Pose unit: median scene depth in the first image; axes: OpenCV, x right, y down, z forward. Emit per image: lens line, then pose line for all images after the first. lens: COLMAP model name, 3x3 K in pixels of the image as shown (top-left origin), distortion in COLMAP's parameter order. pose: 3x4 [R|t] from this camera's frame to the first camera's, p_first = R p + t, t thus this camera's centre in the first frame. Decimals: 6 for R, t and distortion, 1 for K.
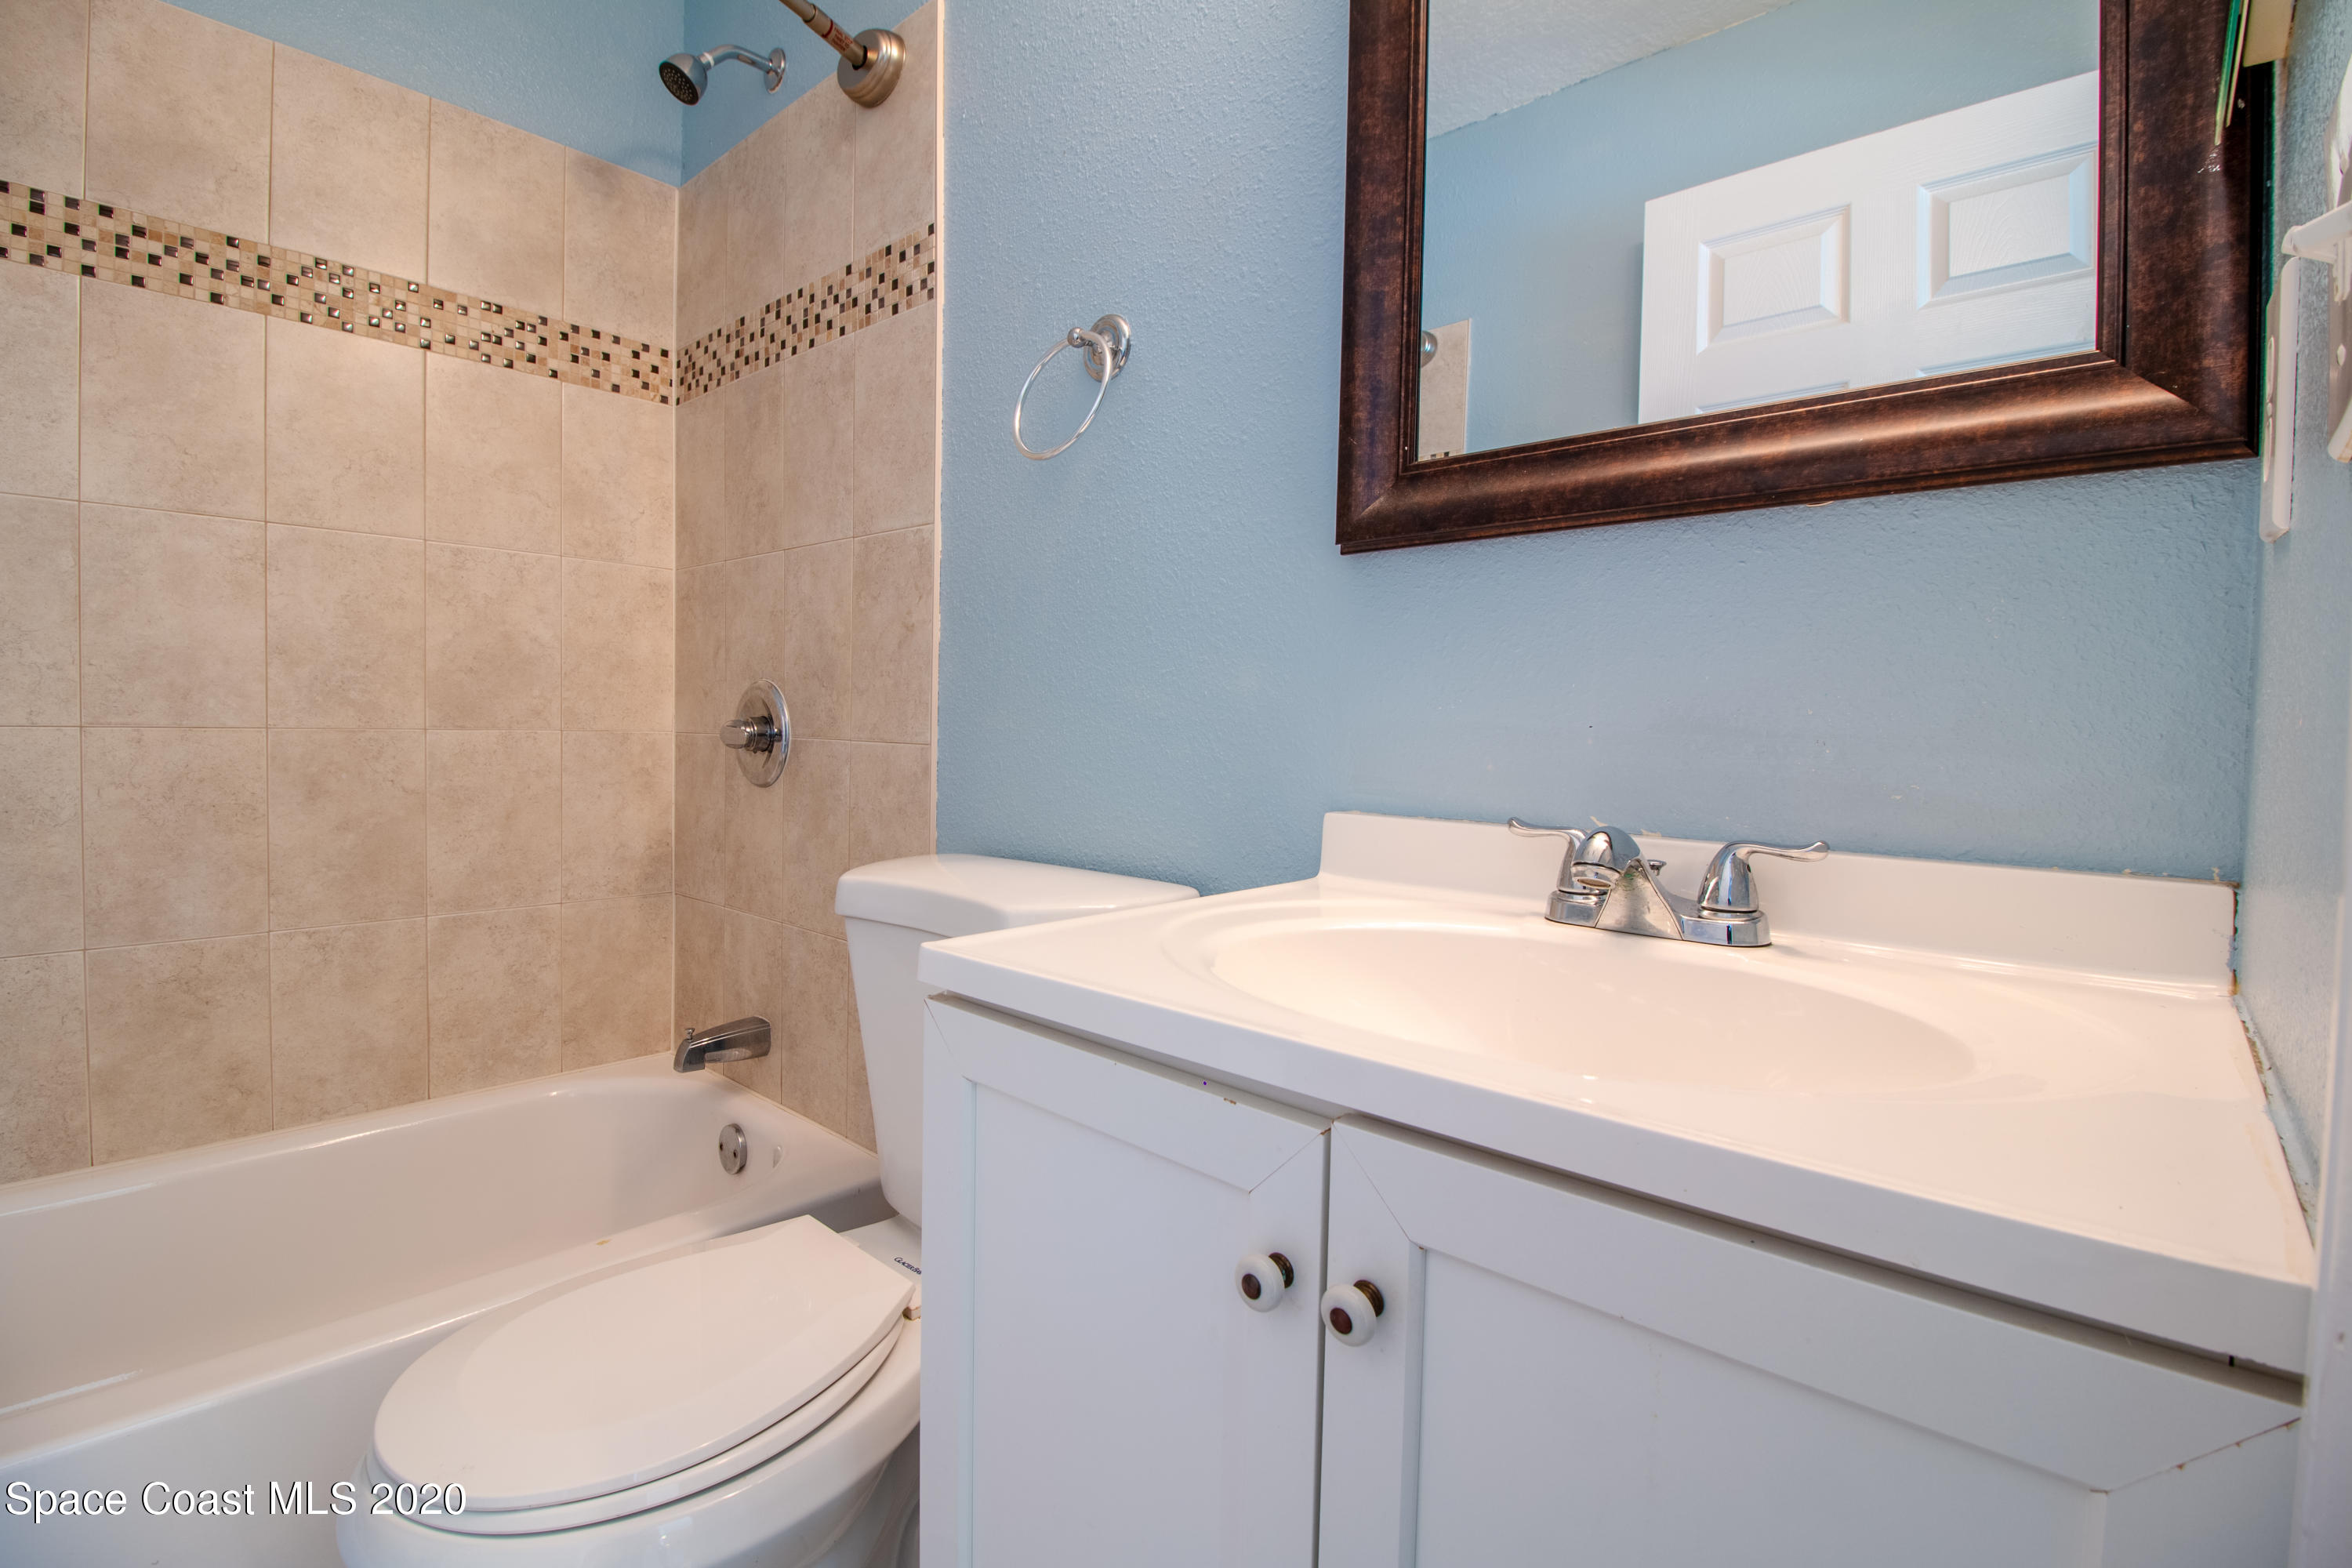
lens RADIAL K [[1079.9, 0, 1163.1], [0, 1079.9, 759.6], [0, 0, 1]] dist [0.001137, -0.013617]
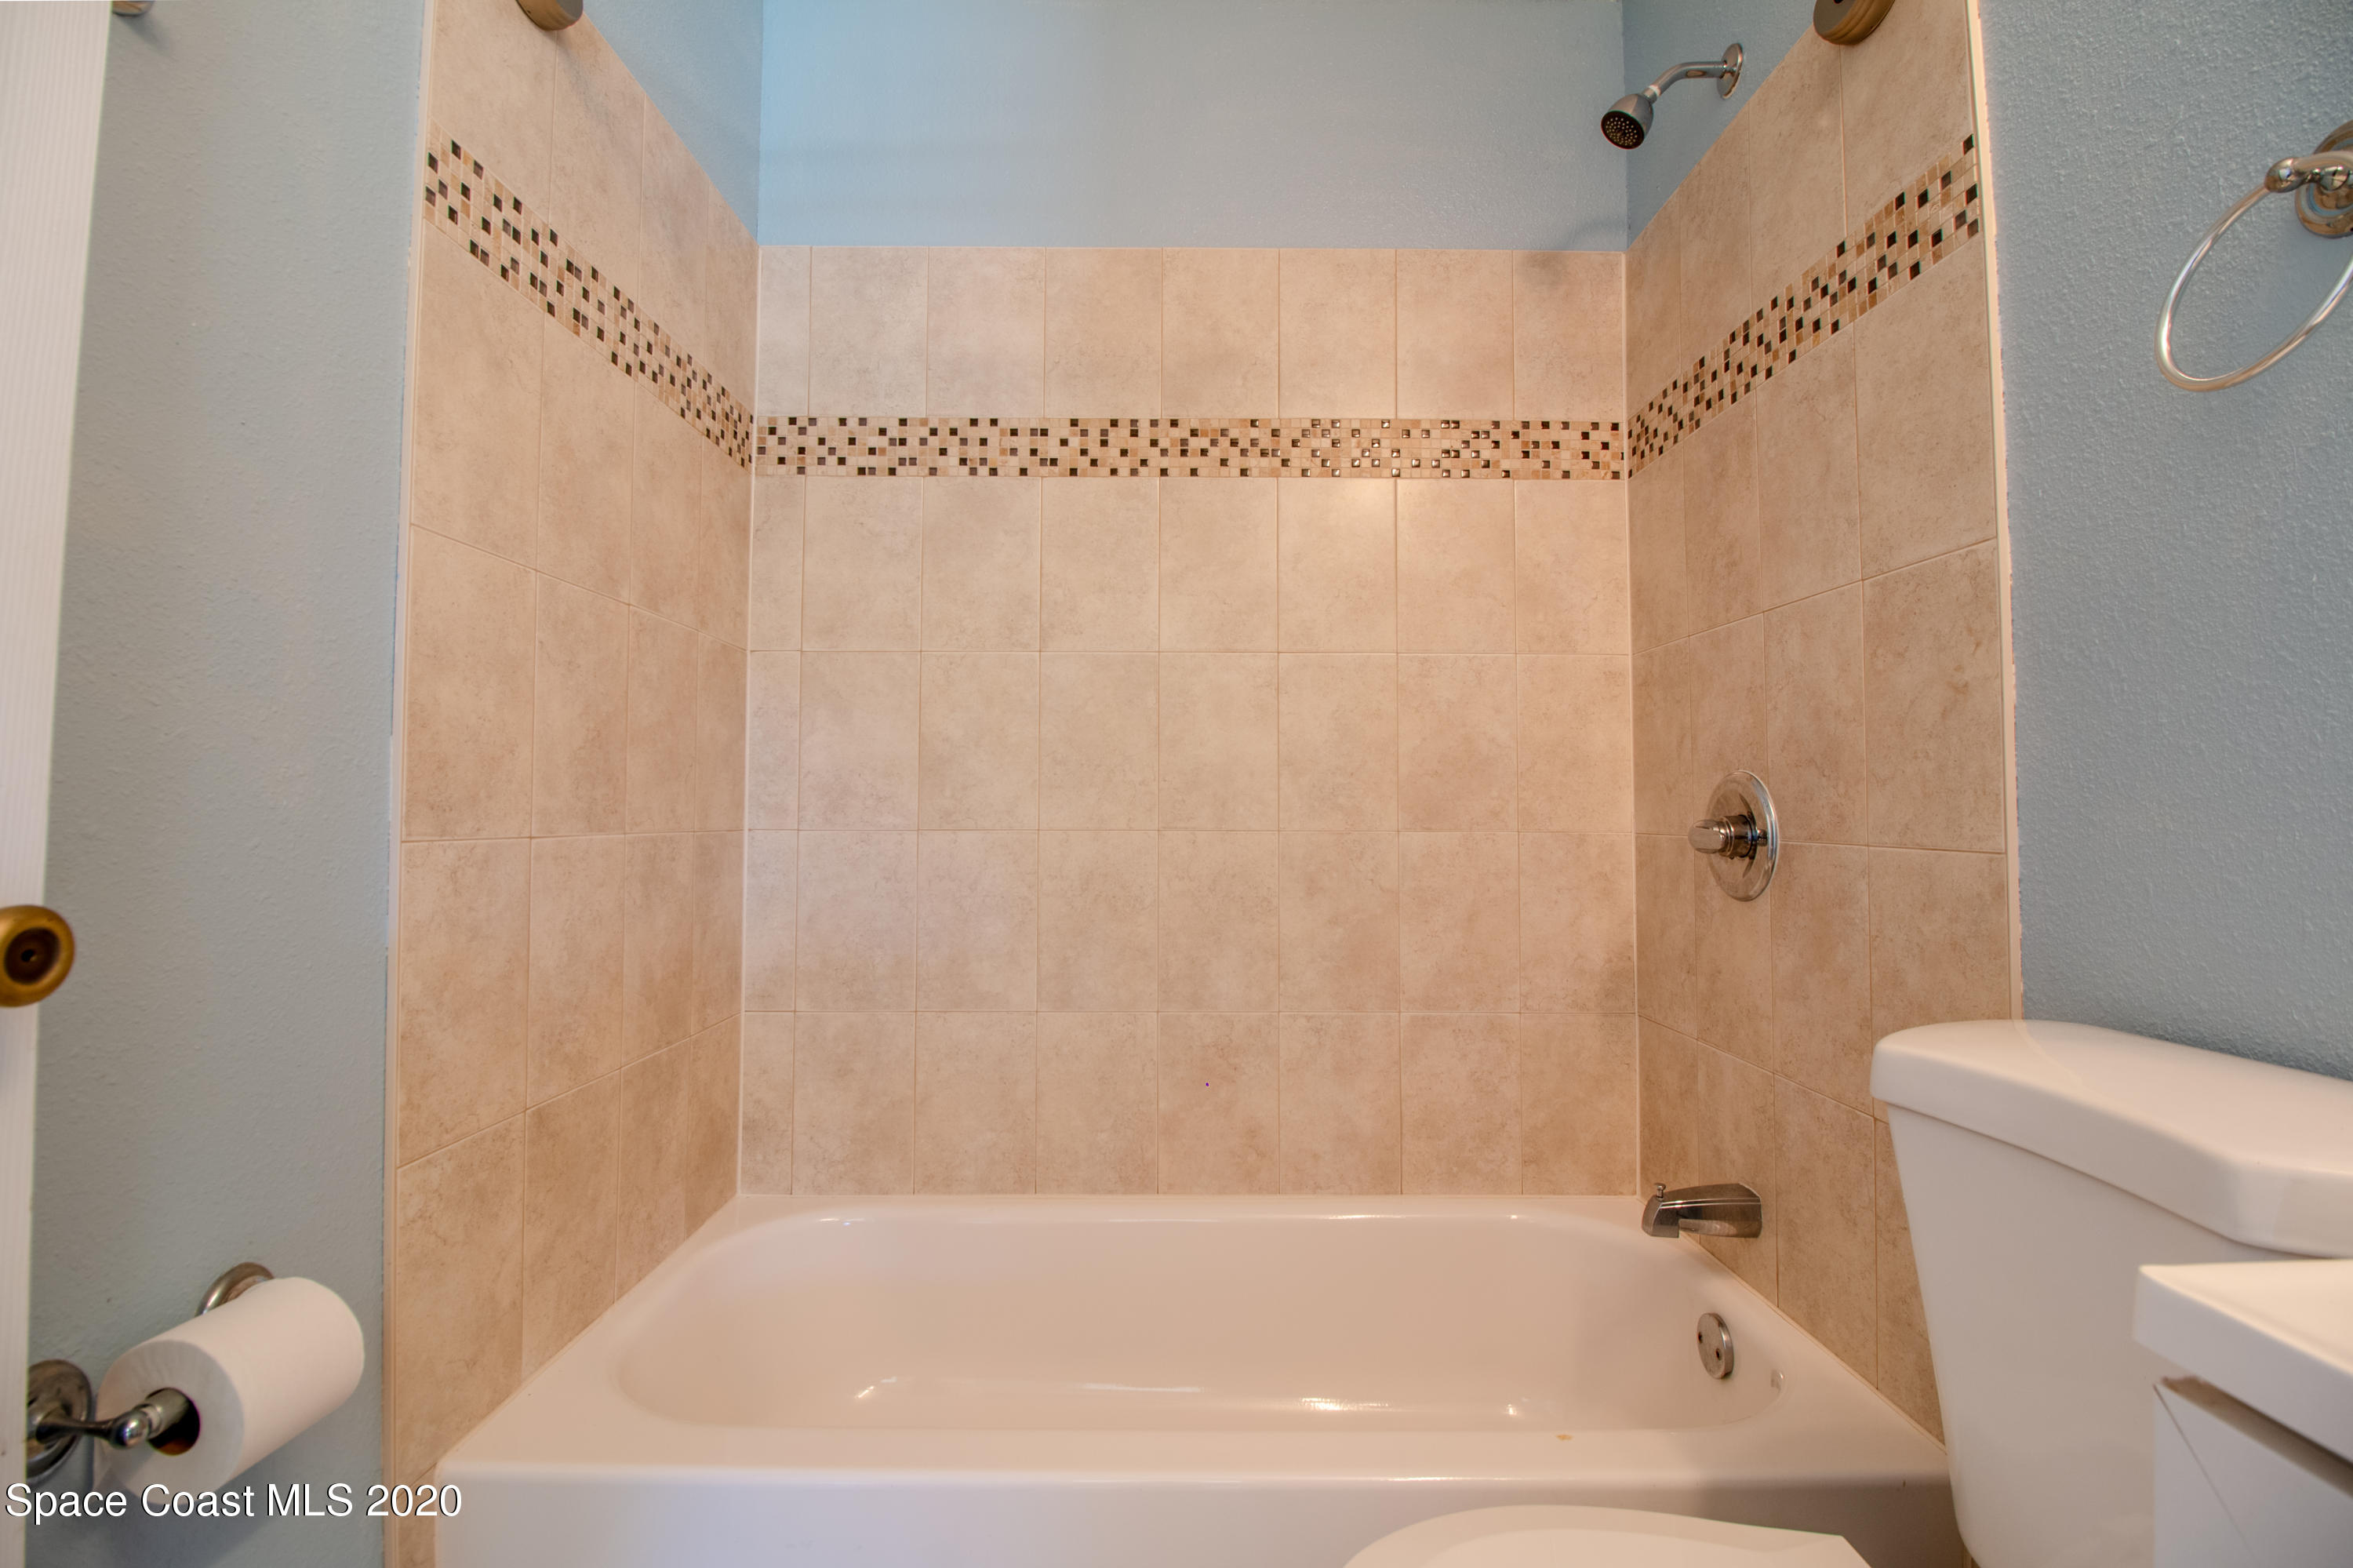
lens RADIAL K [[1080.4, 0, 1163.6], [0, 1080.4, 759.6], [0, 0, 1]] dist [0.001137, -0.013617]
pose [[0.673901, -0.050375, -0.737102, -0.060563], [-0.015395, 0.996499, -0.082178, -0.007977], [0.738661, 0.066728, 0.670766, 0.122736]]
